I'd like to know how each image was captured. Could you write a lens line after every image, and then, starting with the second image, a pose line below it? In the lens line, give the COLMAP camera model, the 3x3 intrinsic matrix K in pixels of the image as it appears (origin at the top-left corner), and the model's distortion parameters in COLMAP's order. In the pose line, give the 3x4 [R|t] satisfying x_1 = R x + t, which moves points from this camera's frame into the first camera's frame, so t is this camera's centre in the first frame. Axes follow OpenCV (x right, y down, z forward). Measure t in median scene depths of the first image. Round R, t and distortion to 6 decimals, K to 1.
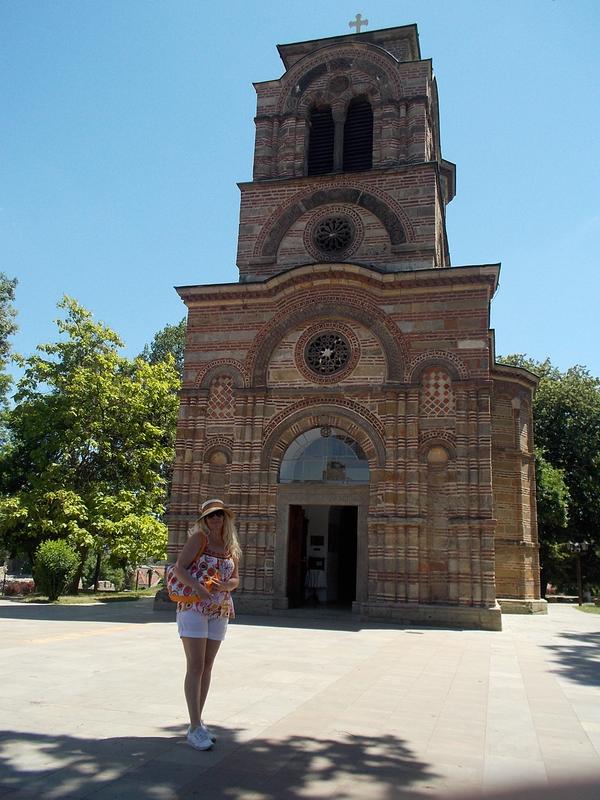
lens RADIAL K [[689.2, 0, 300.0], [0, 689.2, 400.0], [0, 0, 1]] dist [0.042758, -0.090846]
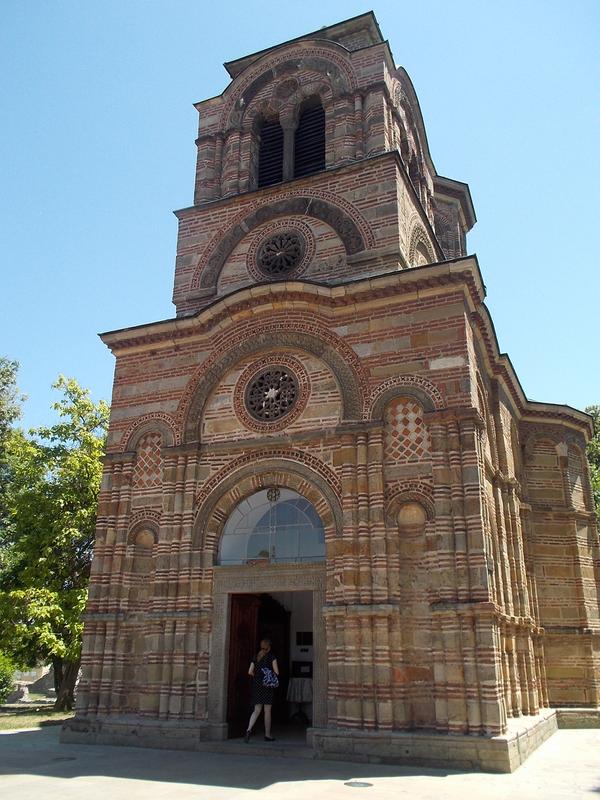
lens RADIAL K [[689.2, 0, 300.0], [0, 689.2, 400.0], [0, 0, 1]] dist [0.042758, -0.090846]
pose [[0.987396, -0.083728, -0.134310, 0.175398], [0.066560, 0.989592, -0.127585, 0.041297], [0.143594, 0.117037, 0.982692, 0.229086]]
